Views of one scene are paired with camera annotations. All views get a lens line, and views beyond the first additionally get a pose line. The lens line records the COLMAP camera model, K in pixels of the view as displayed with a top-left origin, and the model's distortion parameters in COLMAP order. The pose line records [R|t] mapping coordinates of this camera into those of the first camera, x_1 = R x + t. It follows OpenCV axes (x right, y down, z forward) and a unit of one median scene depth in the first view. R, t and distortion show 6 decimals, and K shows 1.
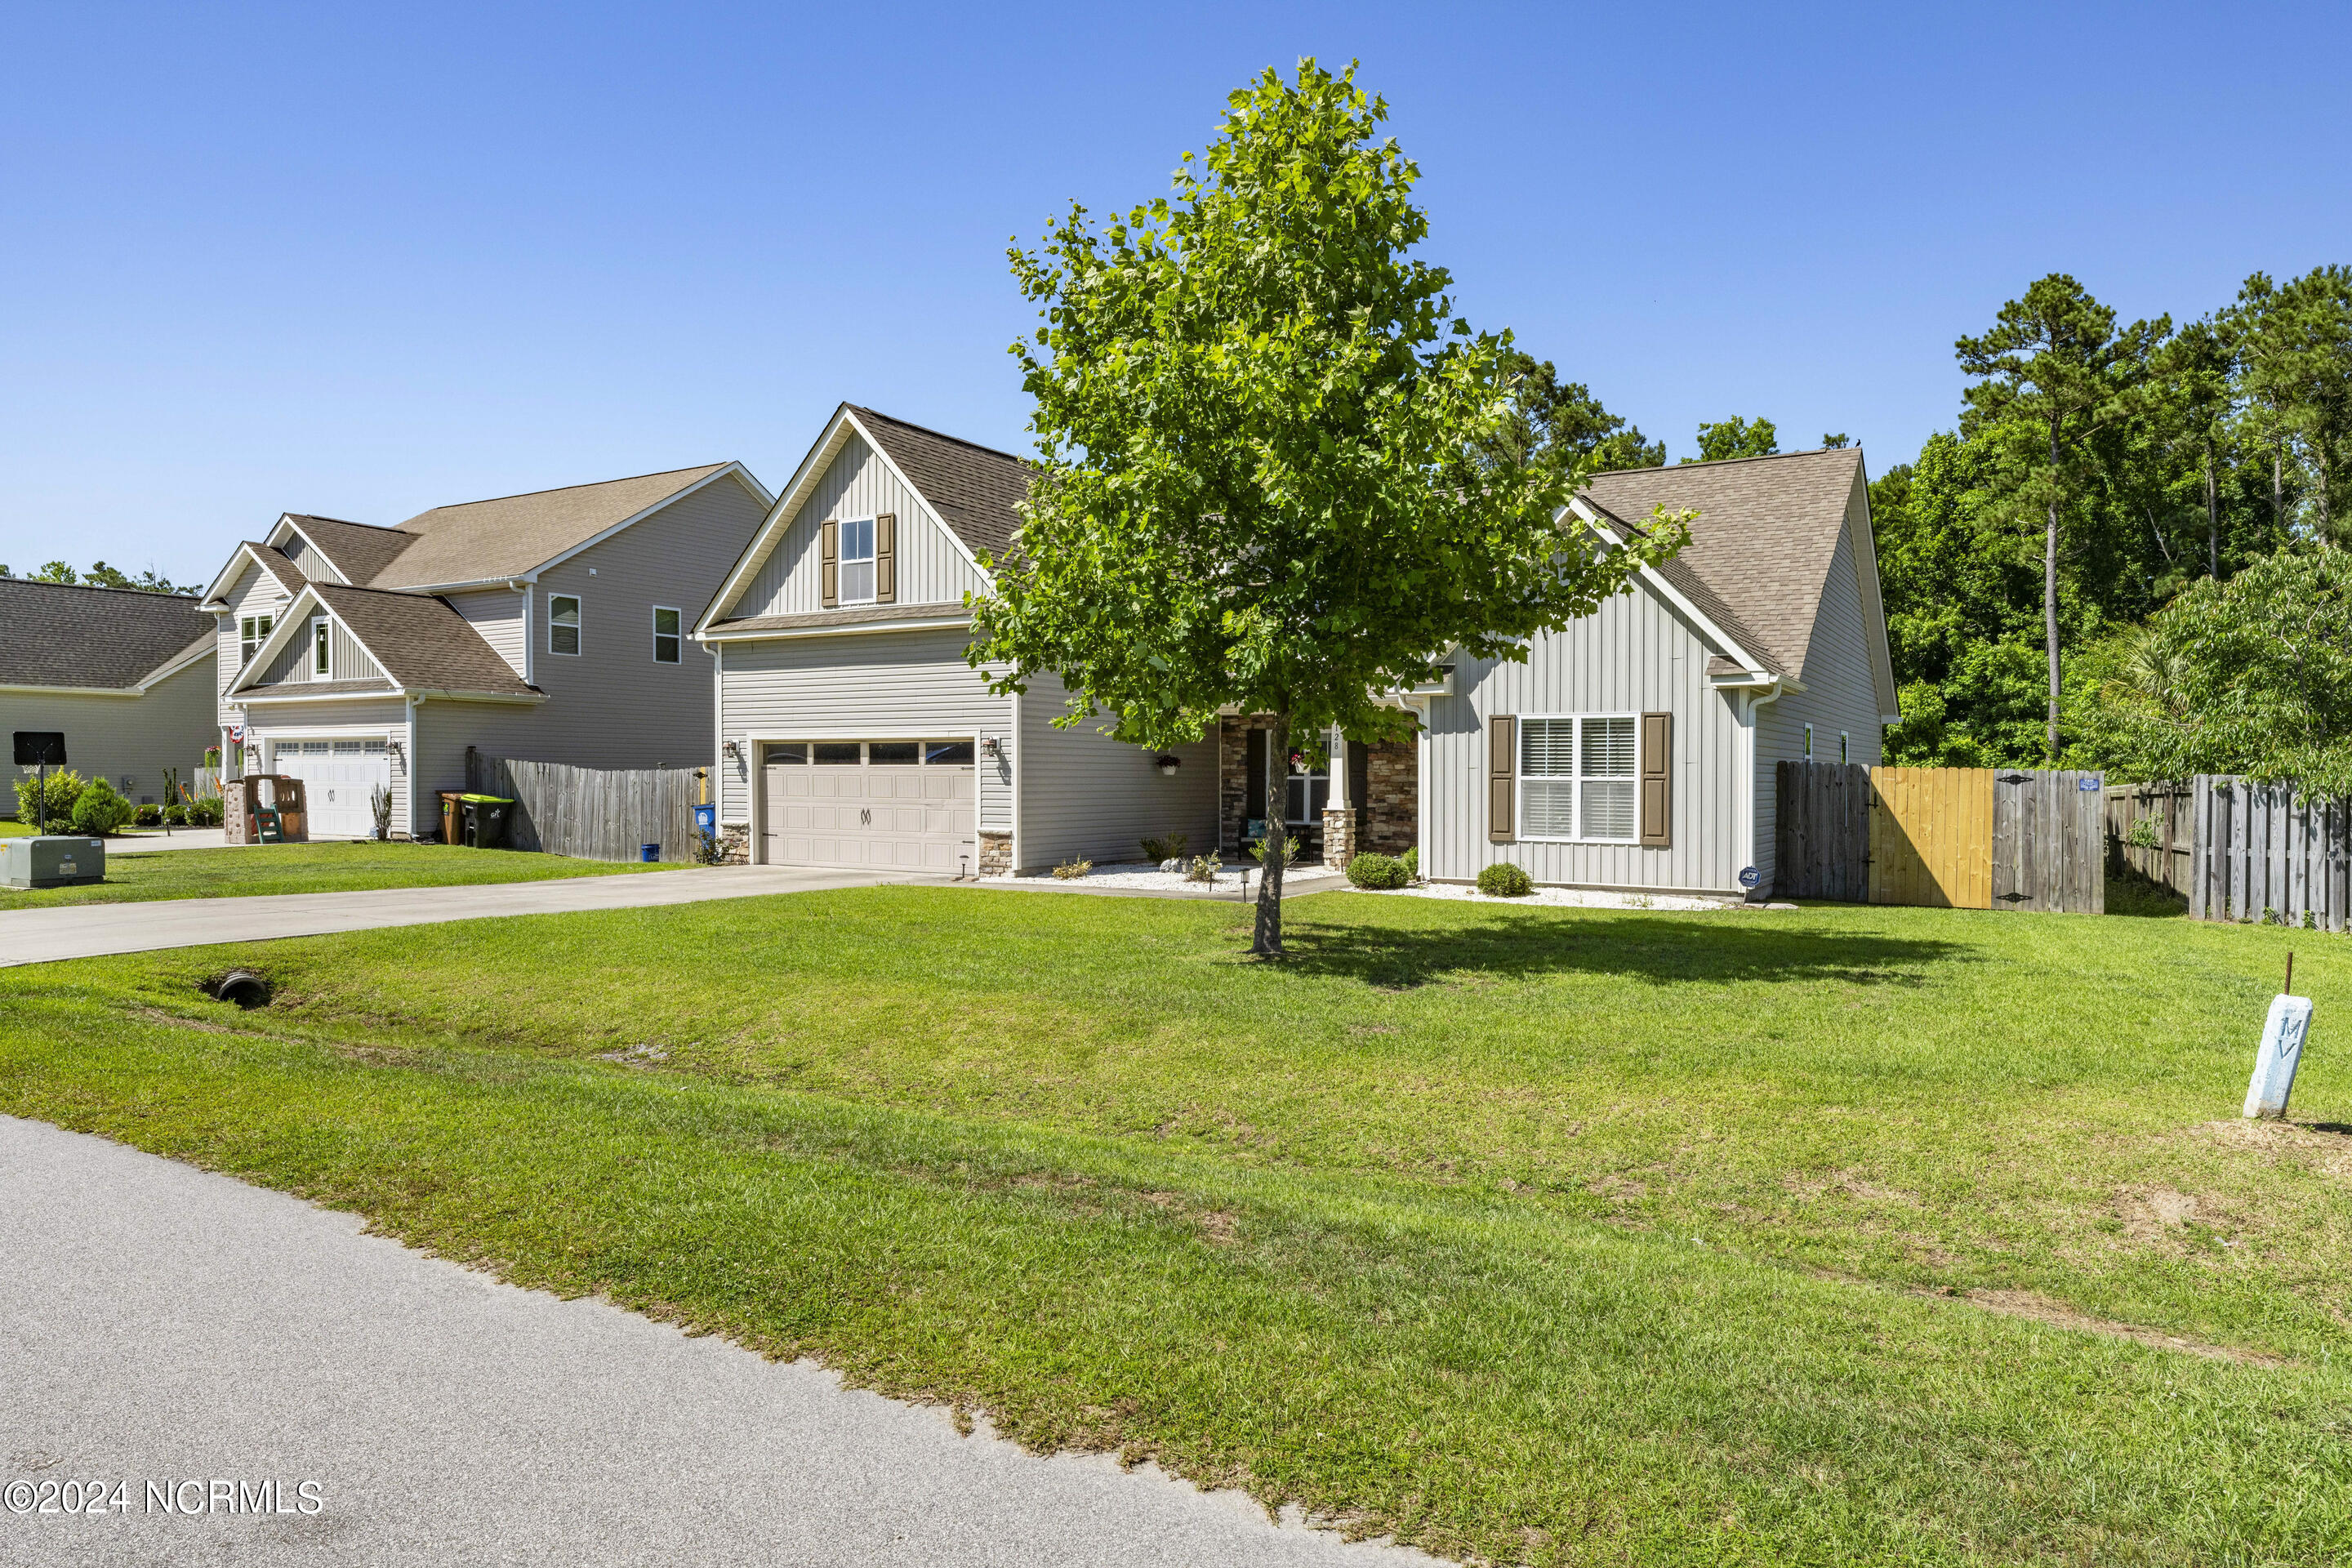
lens RADIAL K [[1427.5, 0, 1176.0], [0, 1427.5, 784.0], [0, 0, 1]] dist [-0.001226, -0.000154]
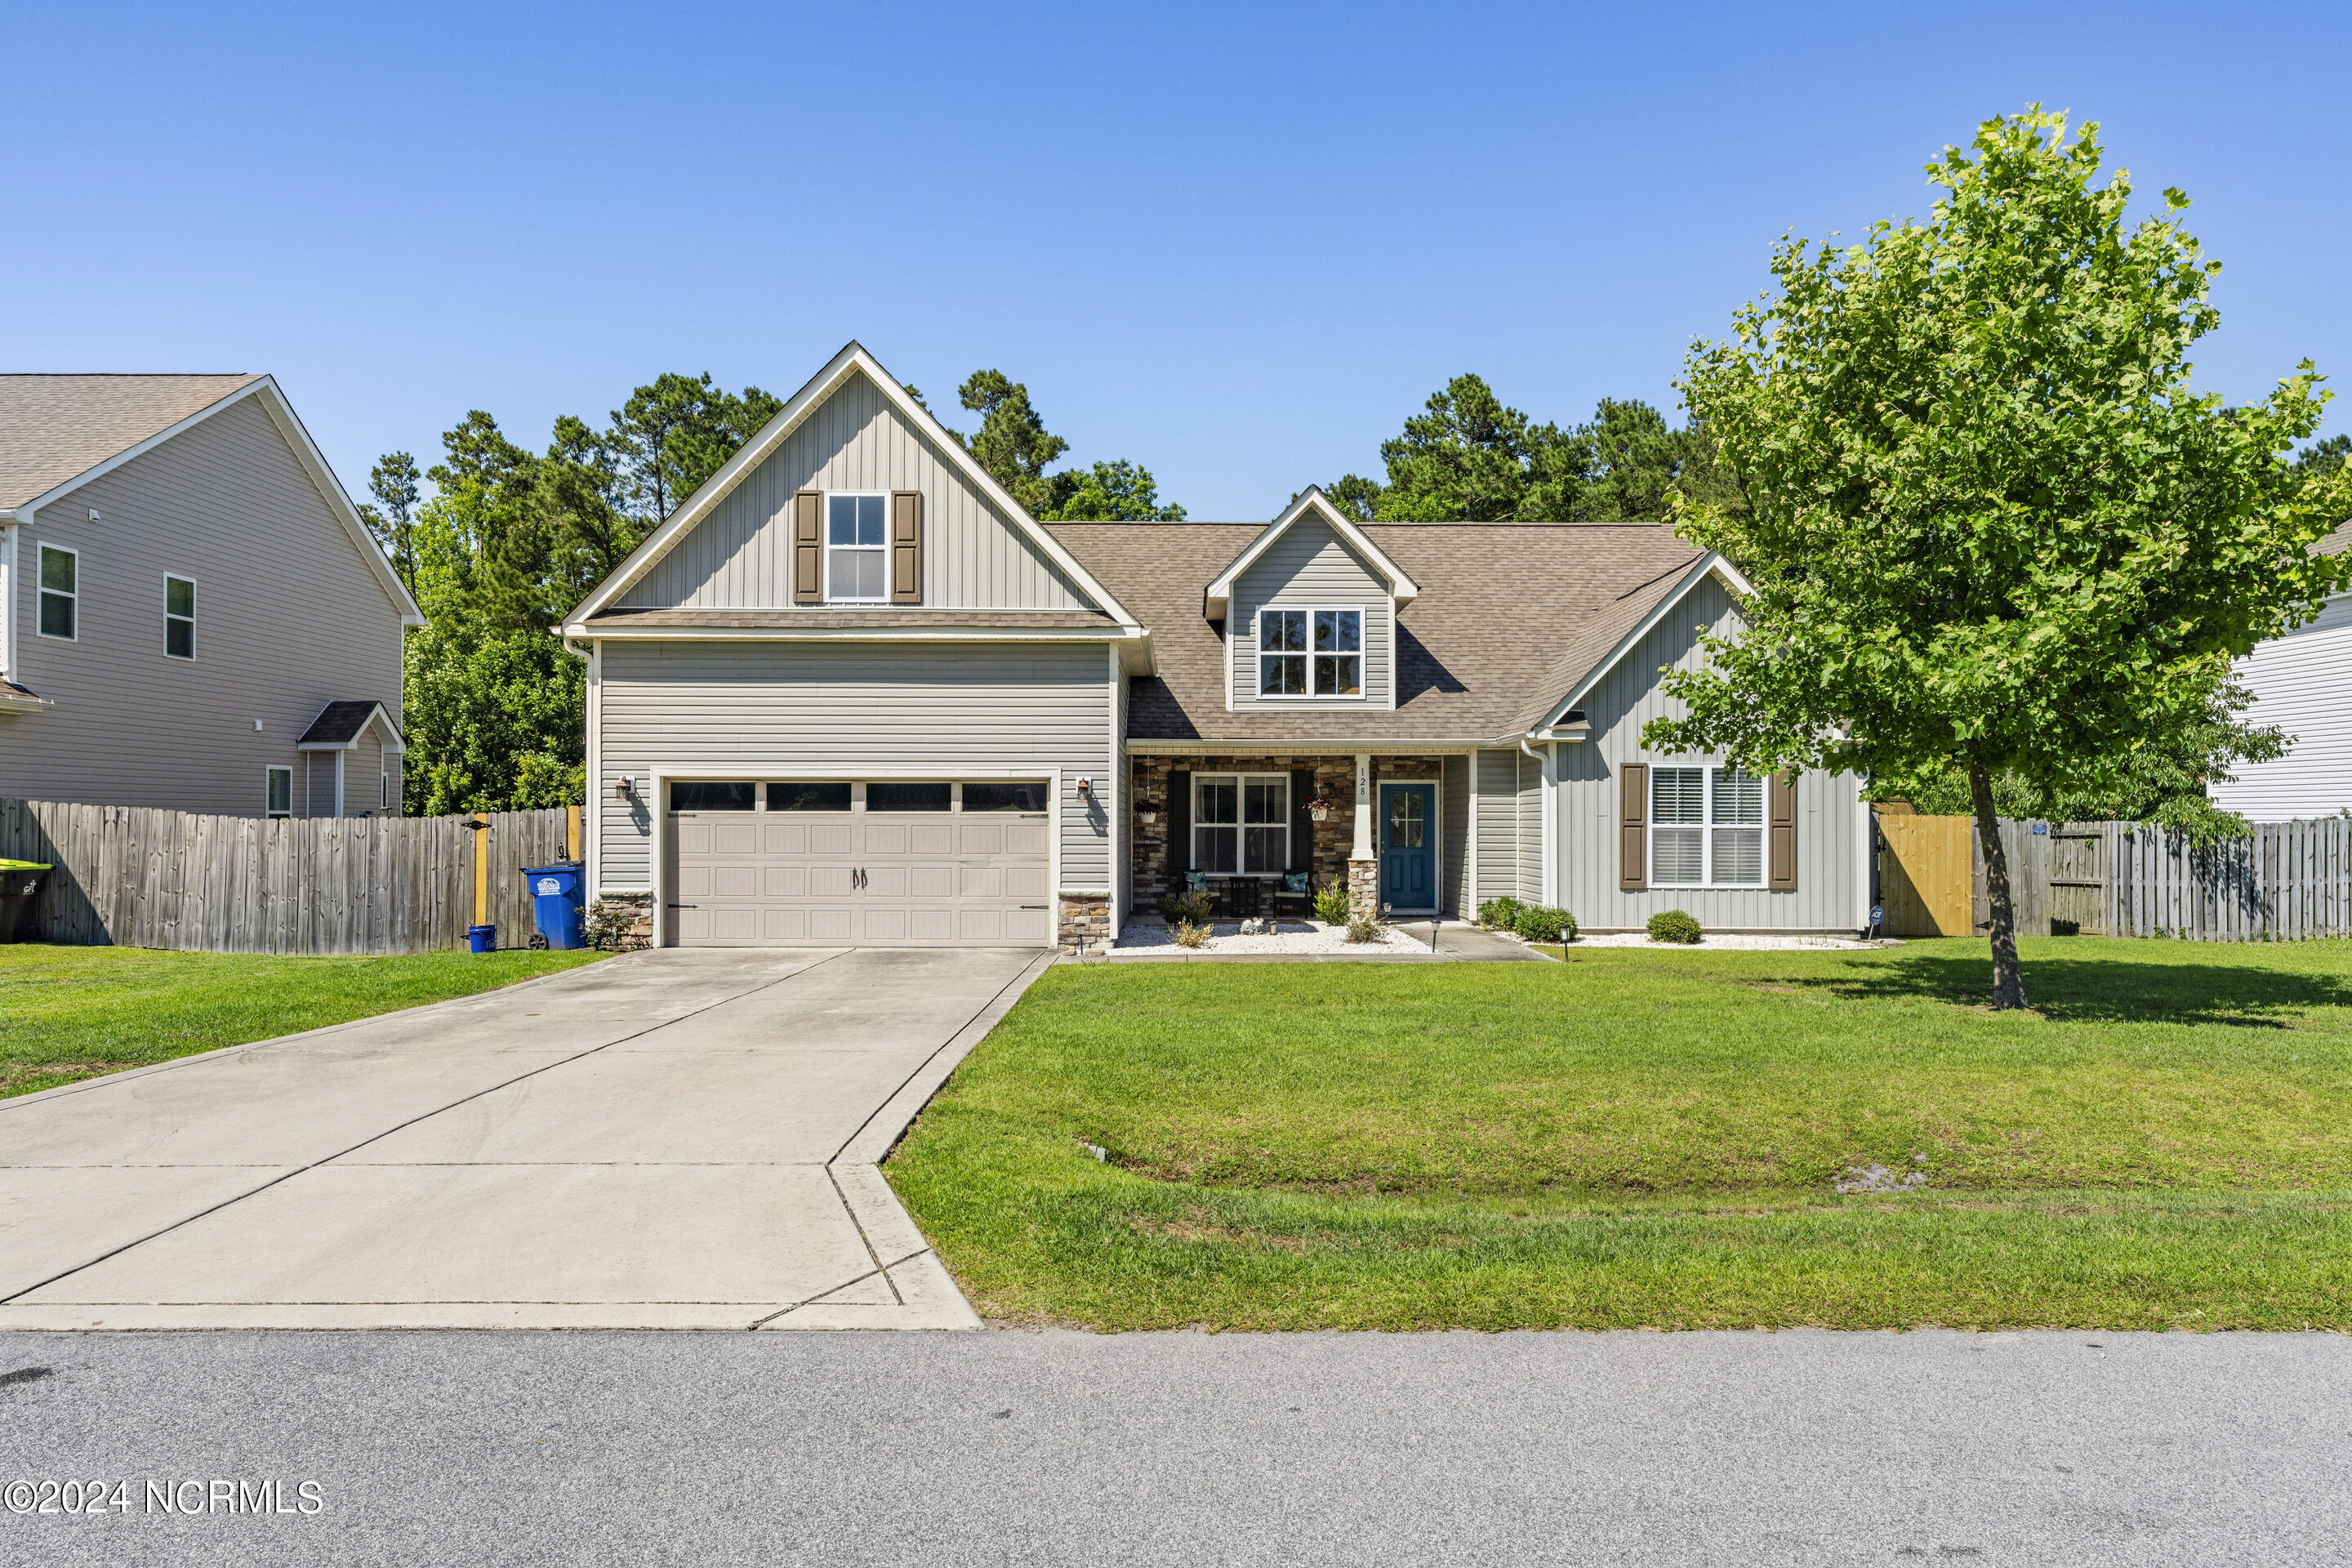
lens RADIAL K [[1547.0, 0, 1176.0], [0, 1547.0, 784.0], [0, 0, 1]] dist [0.000954, -0.000466]
pose [[0.852573, 0.009796, 0.522516, -0.520320], [0.004770, 0.999637, -0.026523, -0.005340], [-0.522586, 0.025105, 0.852217, 0.203931]]
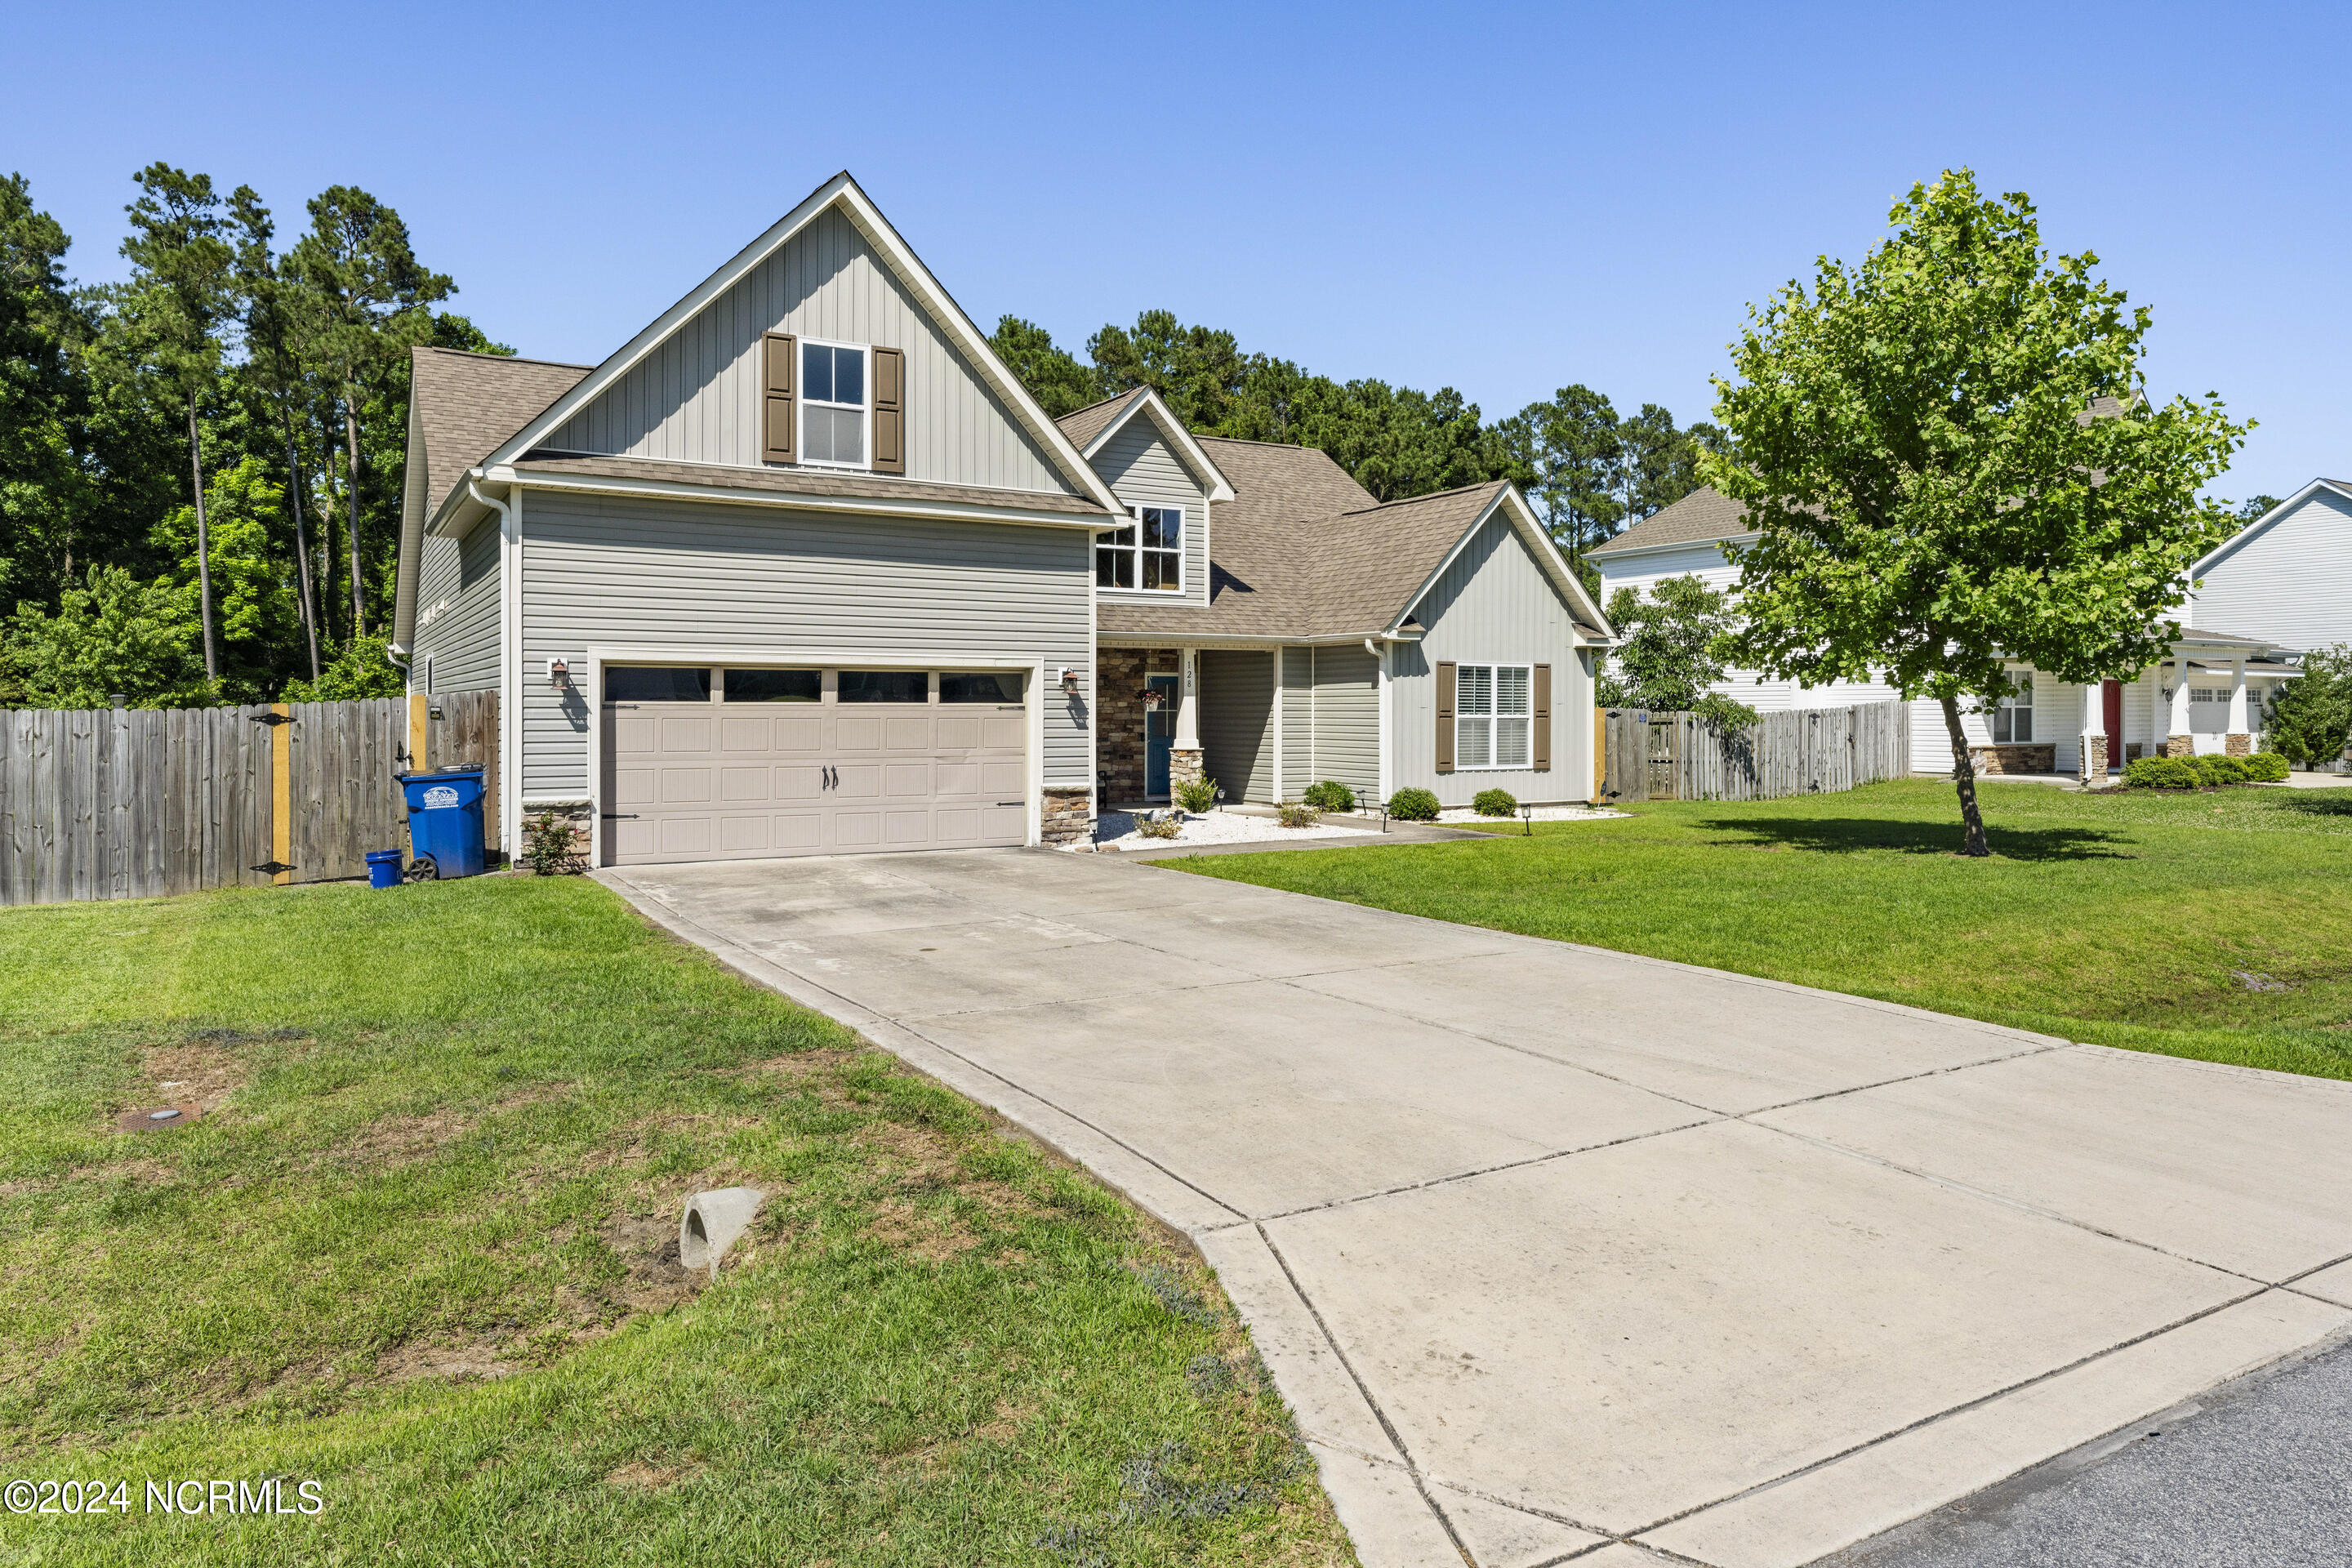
lens RADIAL K [[1484.4, 0, 1182.7], [0, 1484.4, 699.2], [0, 0, 1]] dist [0.002150, 0.000501]
pose [[0.473880, 0.002737, 0.880585, -0.782826], [0.005247, 0.999969, -0.005931, -0.010167], [-0.880574, 0.007431, 0.473851, 0.525547]]
